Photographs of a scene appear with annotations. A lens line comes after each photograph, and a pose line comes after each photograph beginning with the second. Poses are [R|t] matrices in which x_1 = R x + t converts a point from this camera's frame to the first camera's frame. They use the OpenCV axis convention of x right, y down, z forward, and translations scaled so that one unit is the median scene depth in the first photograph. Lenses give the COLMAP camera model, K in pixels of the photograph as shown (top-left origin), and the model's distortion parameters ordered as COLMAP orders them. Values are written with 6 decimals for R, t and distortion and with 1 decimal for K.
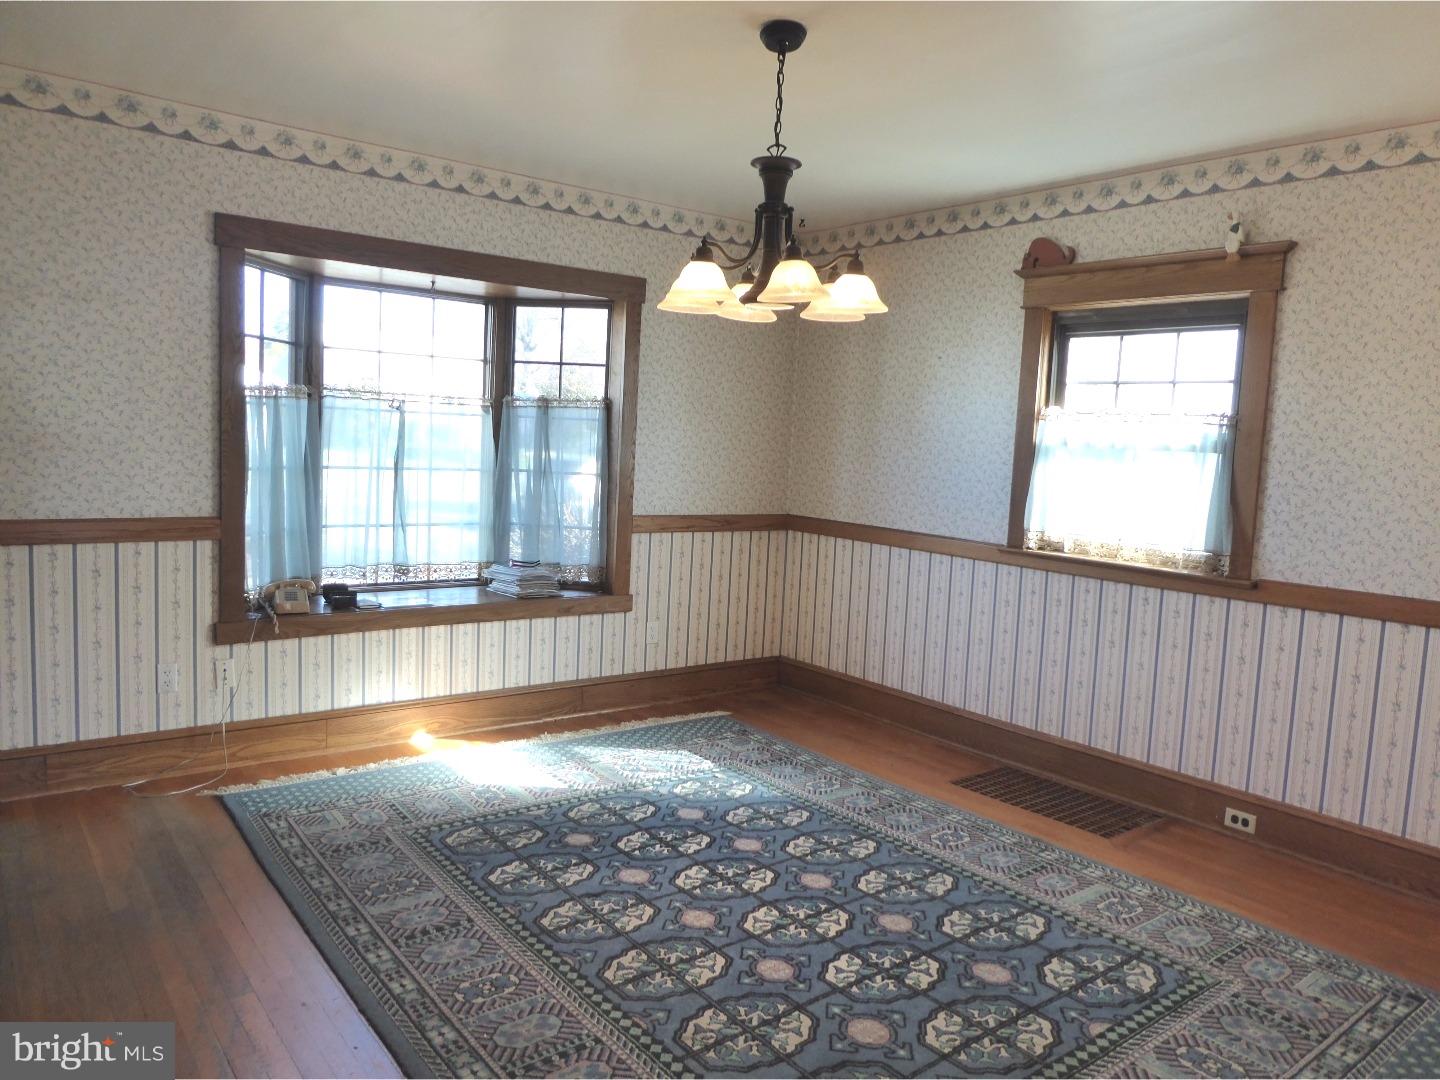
lens RADIAL K [[1003.0, 0, 727.1], [0, 1003.0, 538.5], [0, 0, 1]] dist [-0.044828, 0.017382]
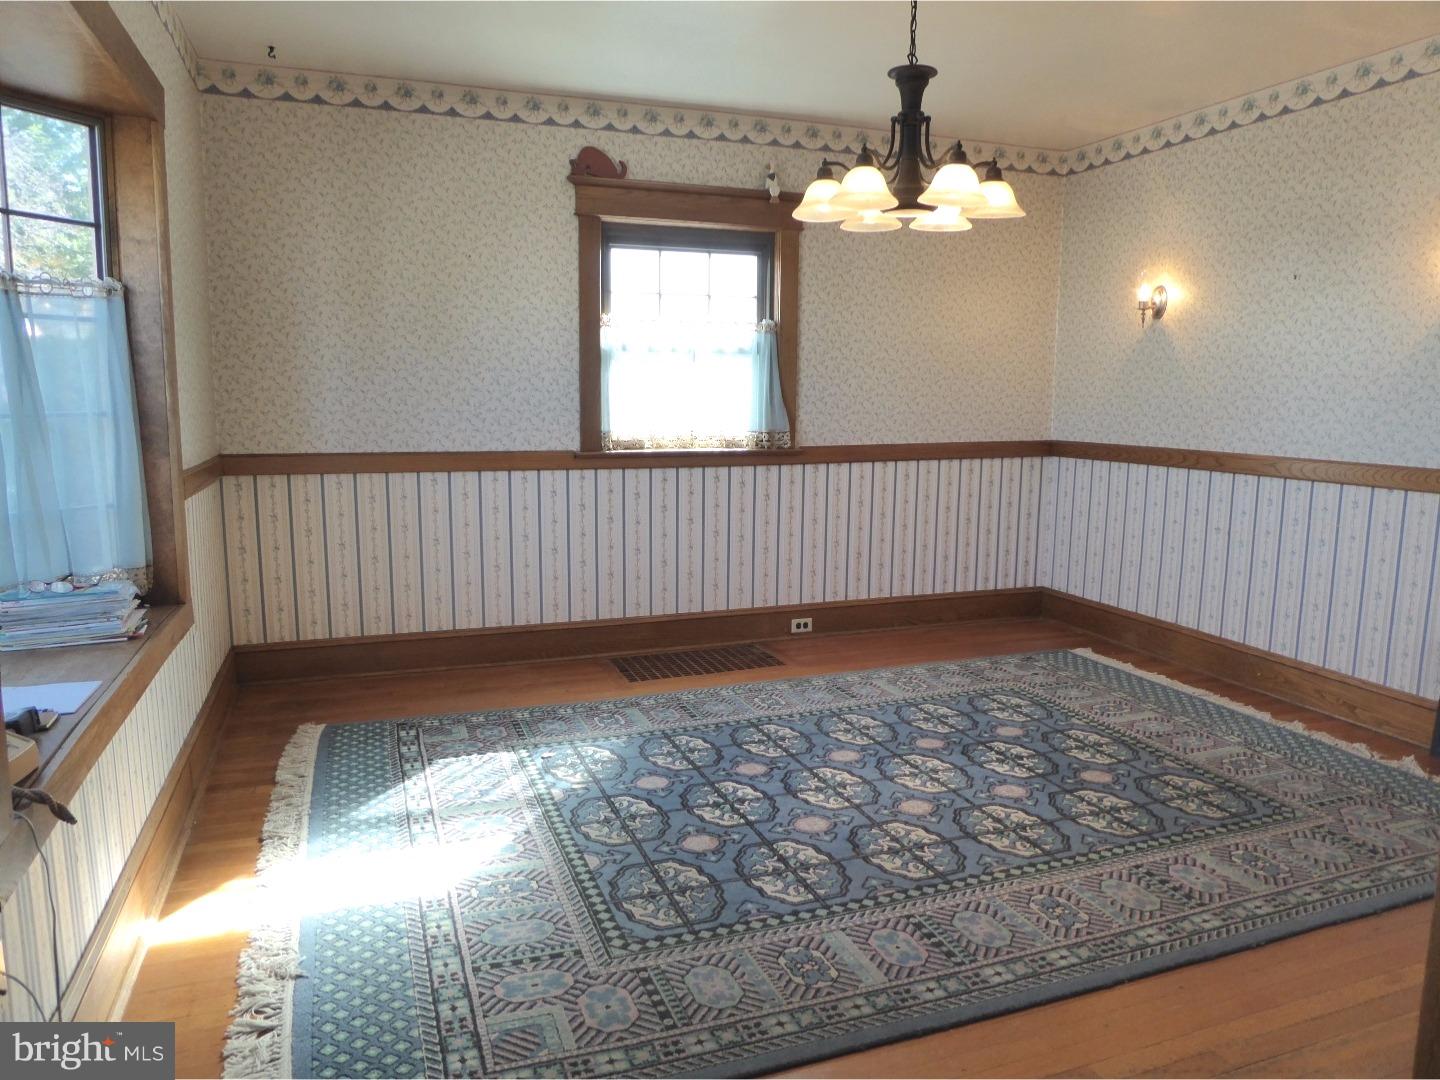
lens RADIAL K [[1003.0, 0, 726.2], [0, 1003.0, 537.4], [0, 0, 1]] dist [-0.044828, 0.017382]
pose [[0.308325, -0.180069, 0.934083, -0.765816], [0.104658, 0.982381, 0.154833, -0.057676], [-0.945506, 0.050021, 0.321739, 0.635232]]
